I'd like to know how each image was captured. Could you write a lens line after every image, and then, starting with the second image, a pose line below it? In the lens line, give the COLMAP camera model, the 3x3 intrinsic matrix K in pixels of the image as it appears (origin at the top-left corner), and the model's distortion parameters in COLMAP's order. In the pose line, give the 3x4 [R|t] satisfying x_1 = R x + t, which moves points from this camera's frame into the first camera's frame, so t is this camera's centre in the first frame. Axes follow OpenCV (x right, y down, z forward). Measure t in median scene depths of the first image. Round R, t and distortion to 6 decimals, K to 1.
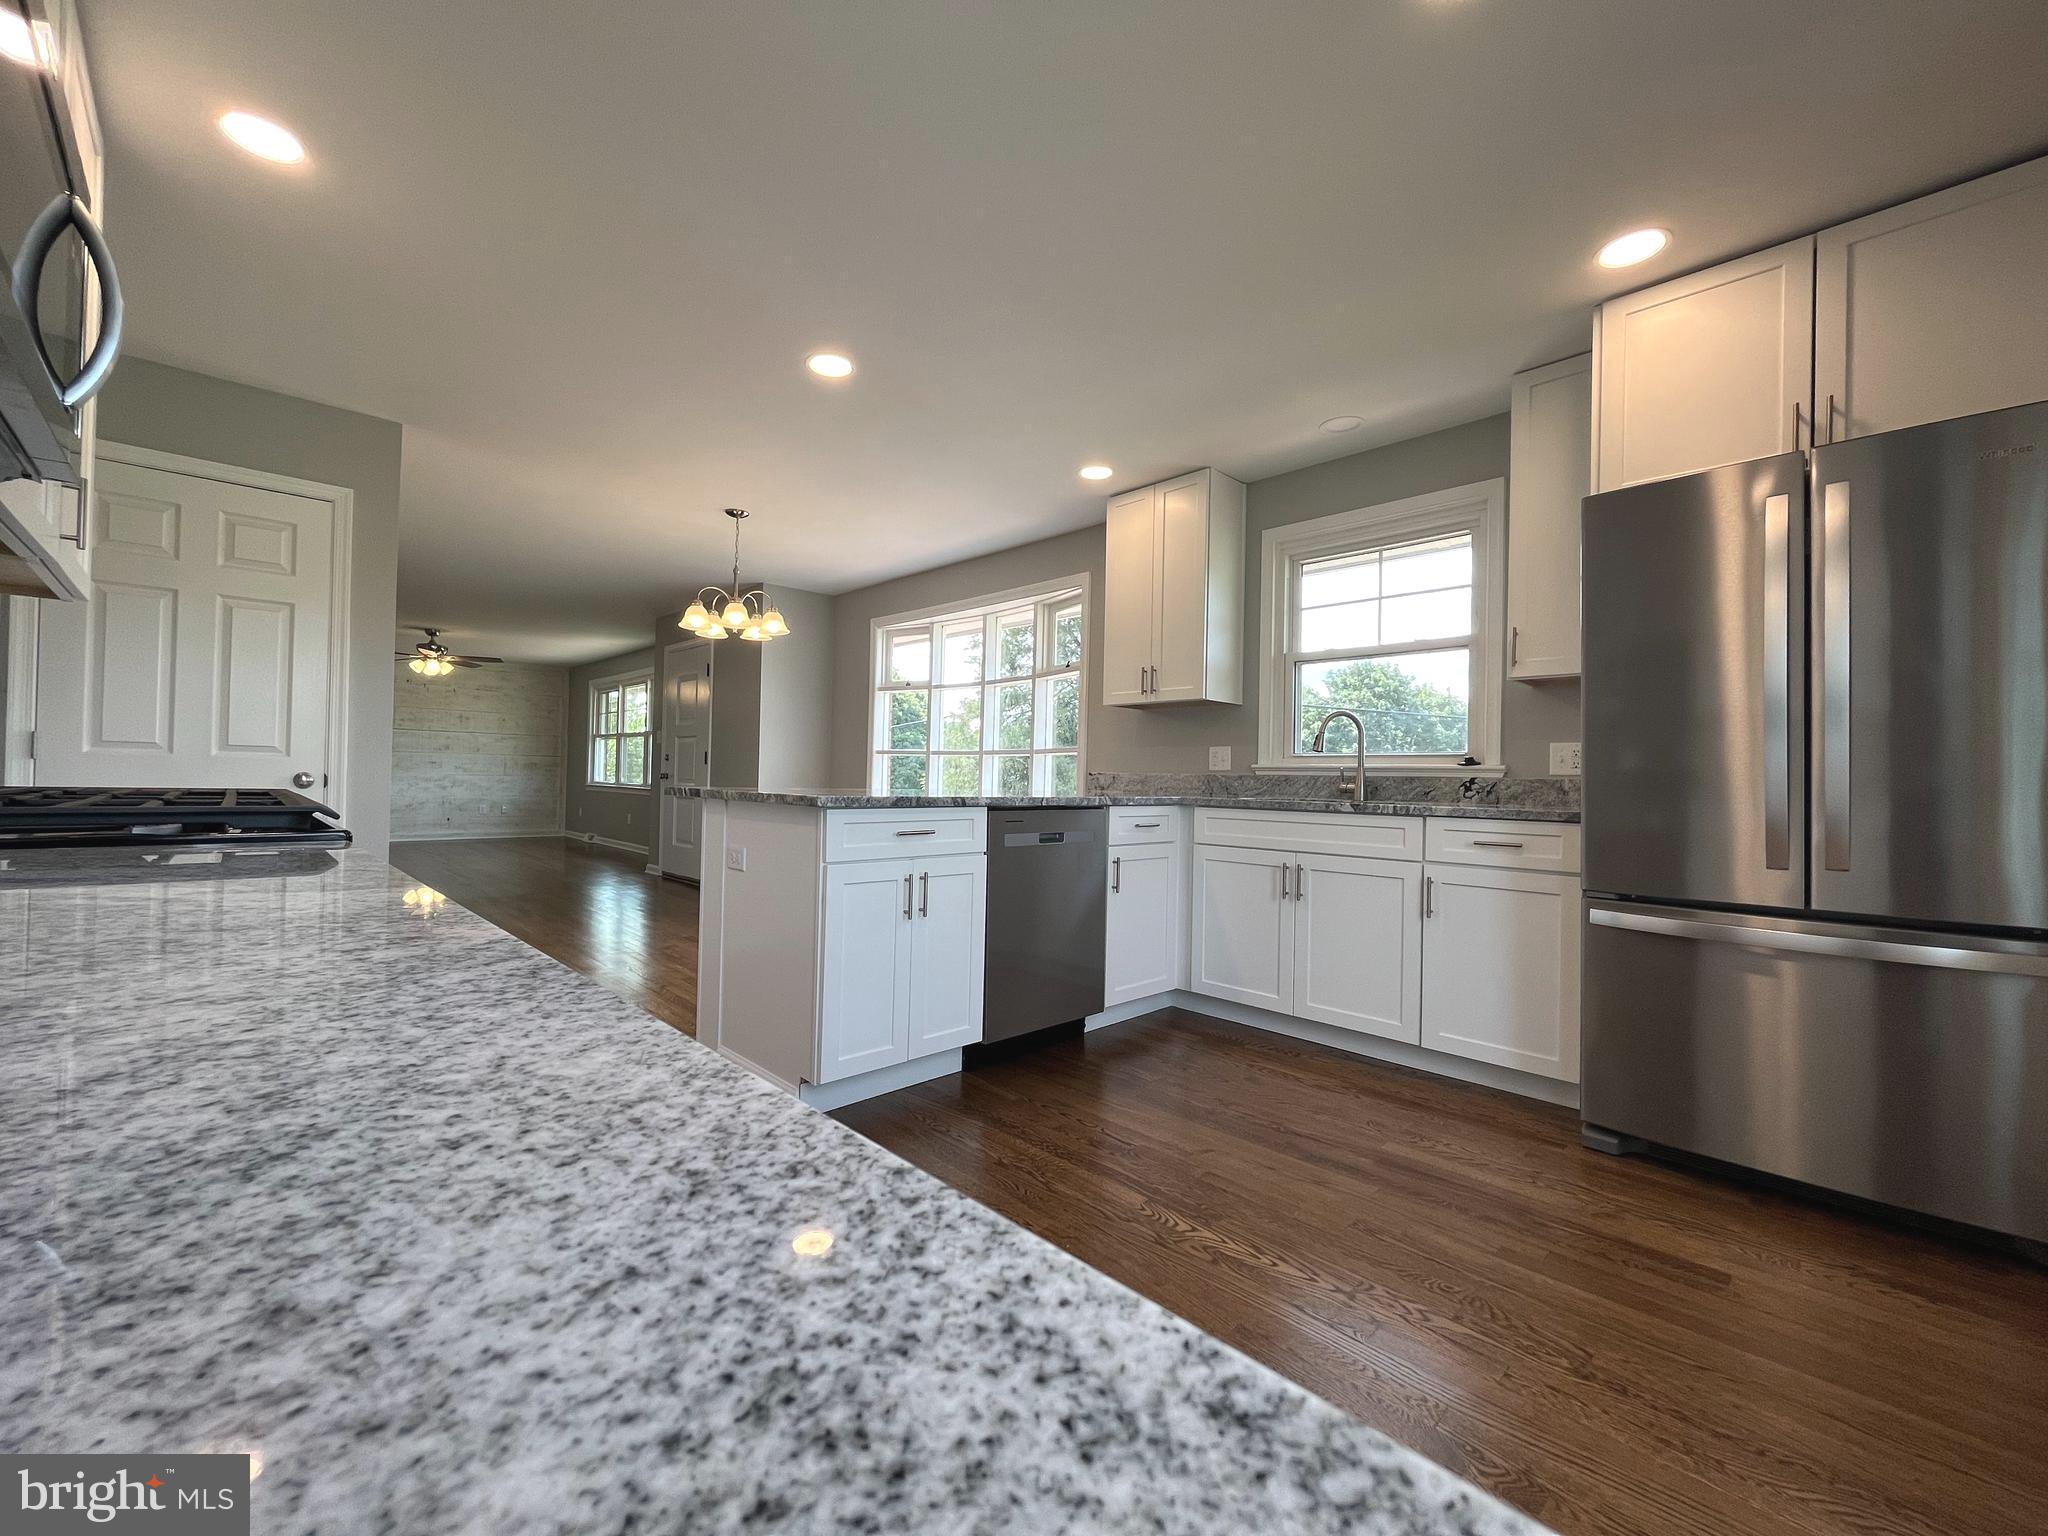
lens RADIAL K [[828.4, 0, 1015.4], [0, 828.4, 770.3], [0, 0, 1]] dist [-0.002035, -0.000588]
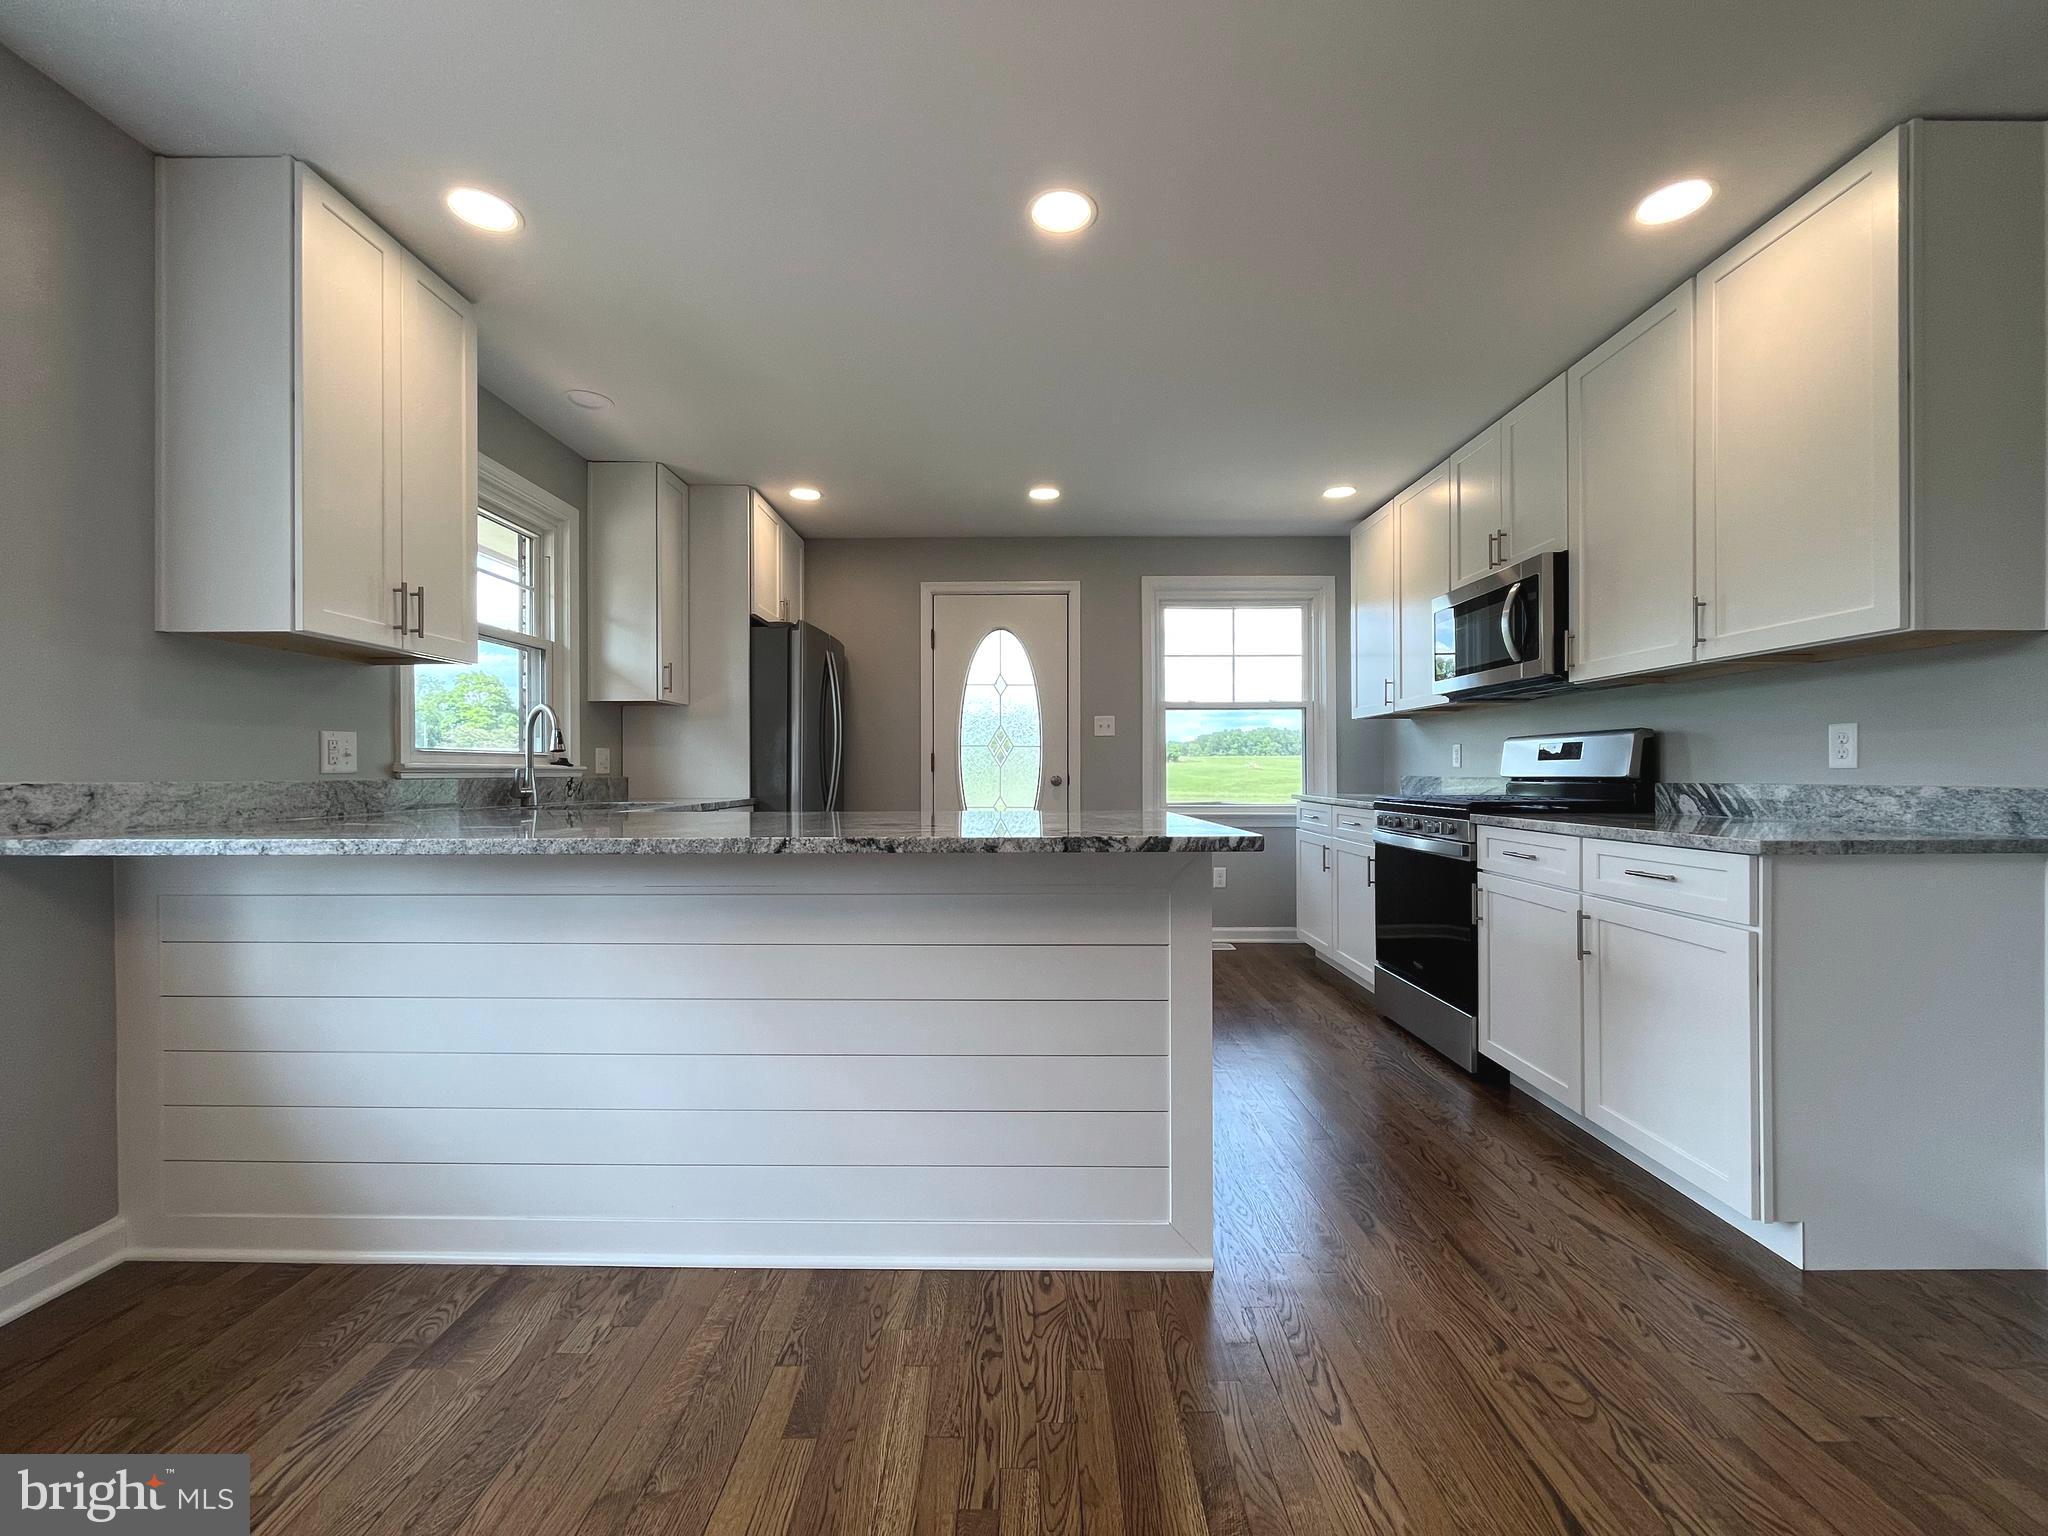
lens RADIAL K [[828.4, 0, 1015.4], [0, 828.4, 770.3], [0, 0, 1]] dist [-0.002035, -0.000588]
pose [[-0.717948, -0.018645, 0.695847, -0.182186], [-0.019800, 0.999784, 0.006360, -0.005182], [-0.695815, -0.009212, -0.718162, 0.400906]]
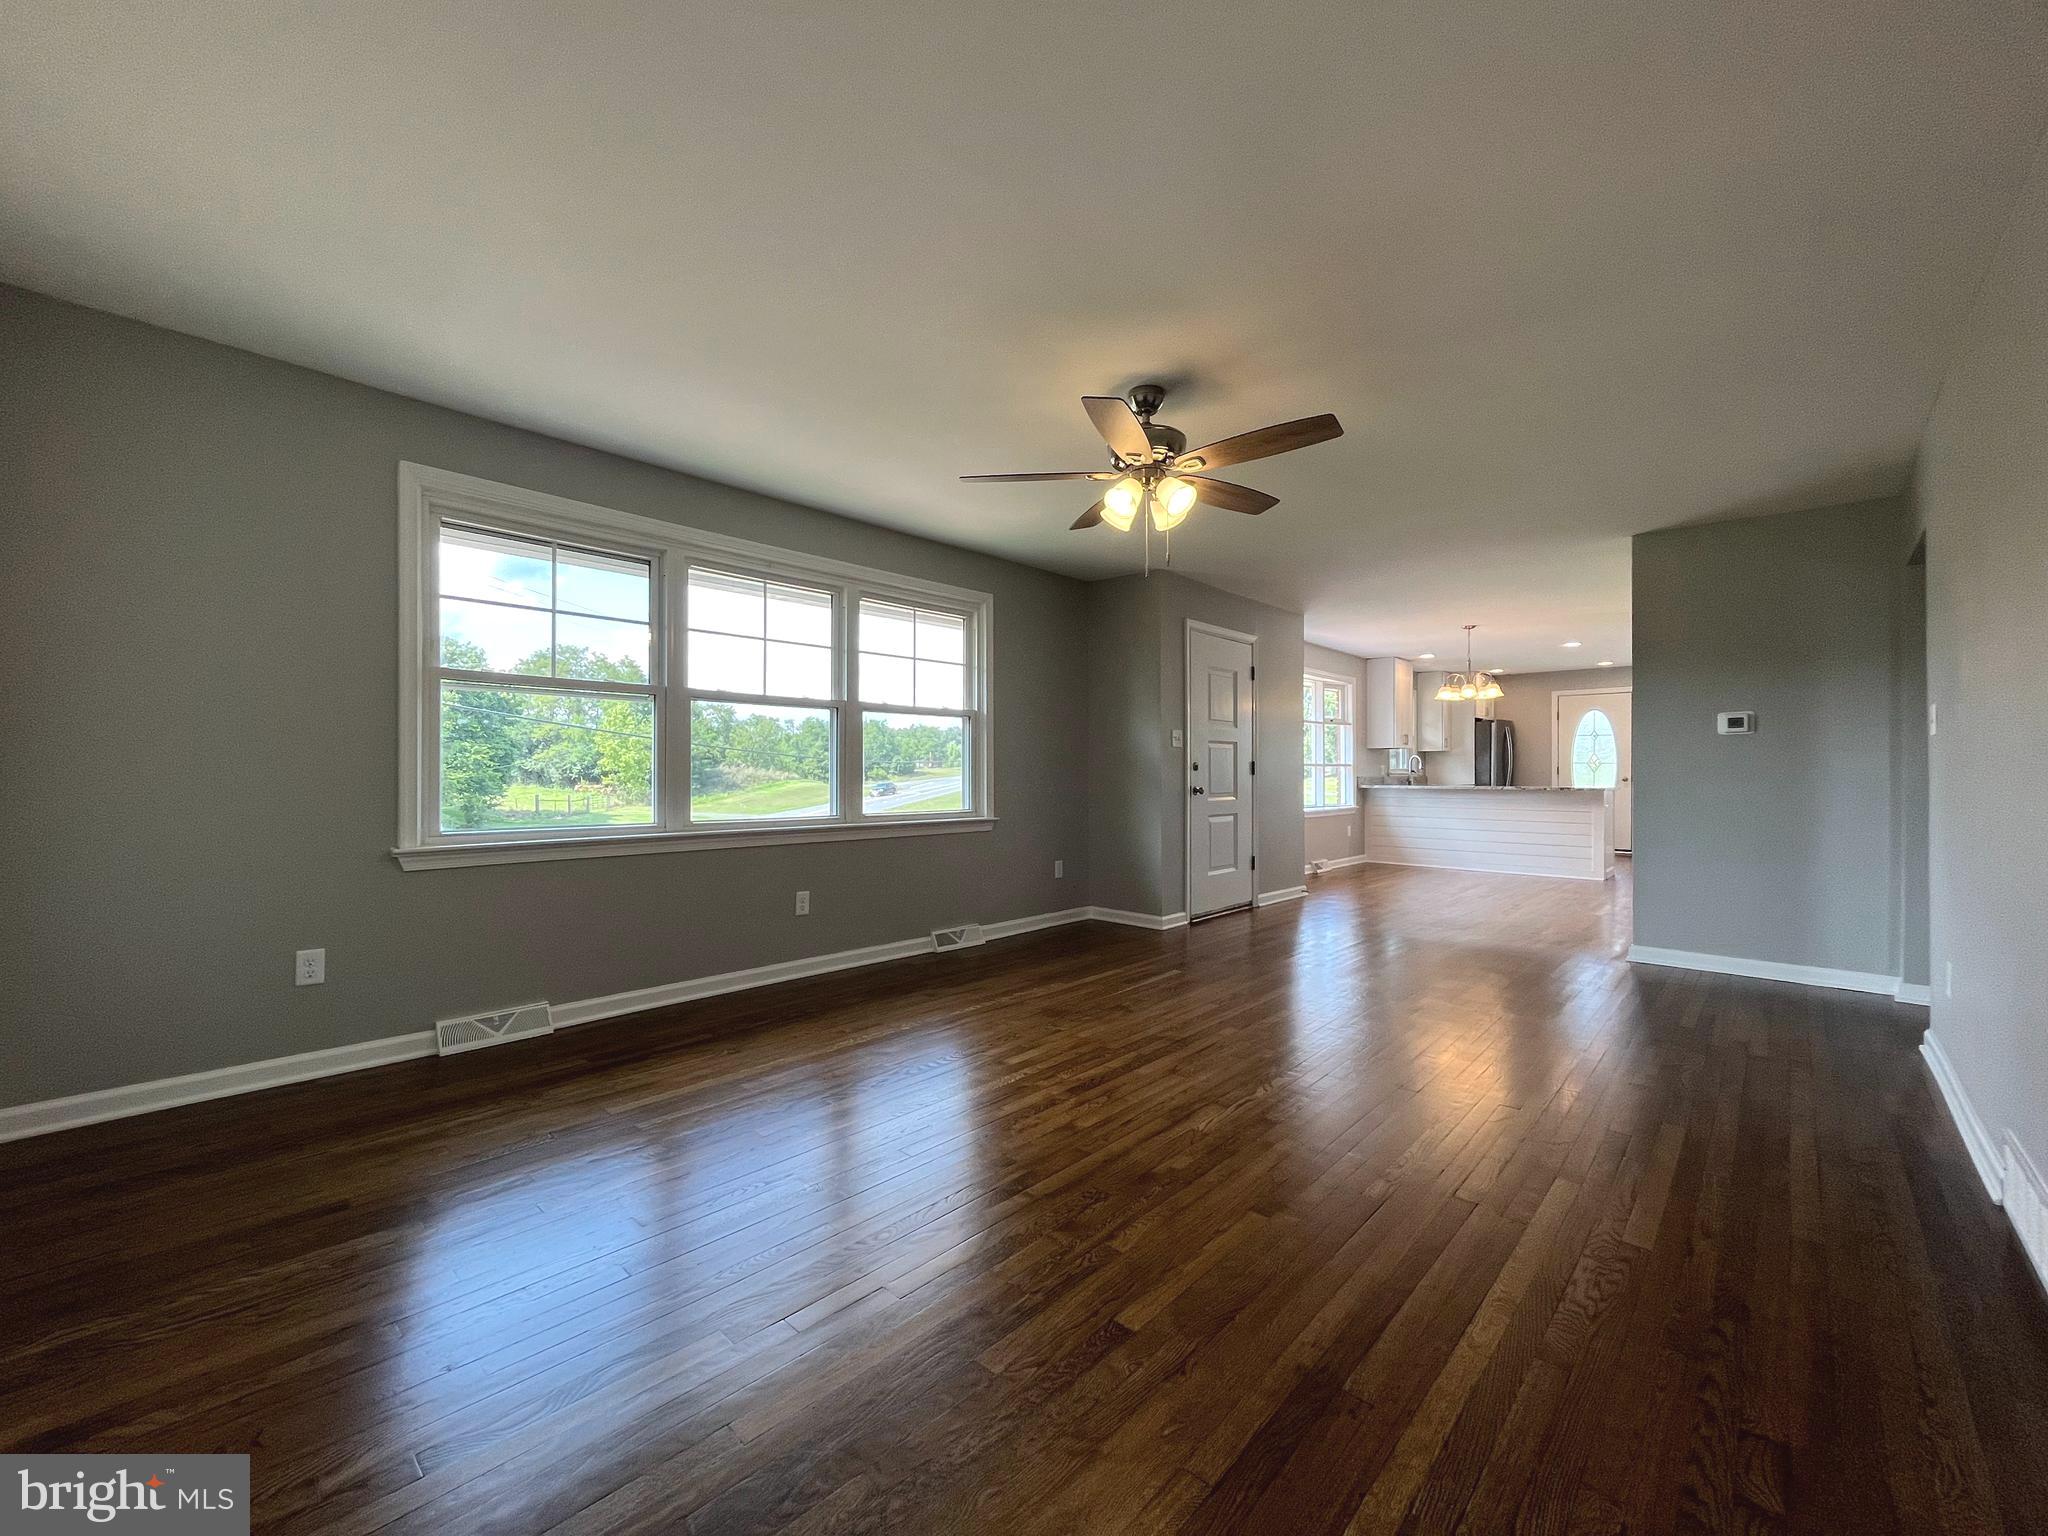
lens RADIAL K [[828.4, 0, 1015.4], [0, 828.4, 770.3], [0, 0, 1]] dist [-0.002035, -0.000588]
pose [[-0.058423, -0.018053, 0.998129, -0.816694], [-0.012187, 0.999775, 0.017370, -0.016017], [-0.998218, -0.011150, -0.058630, 0.837096]]
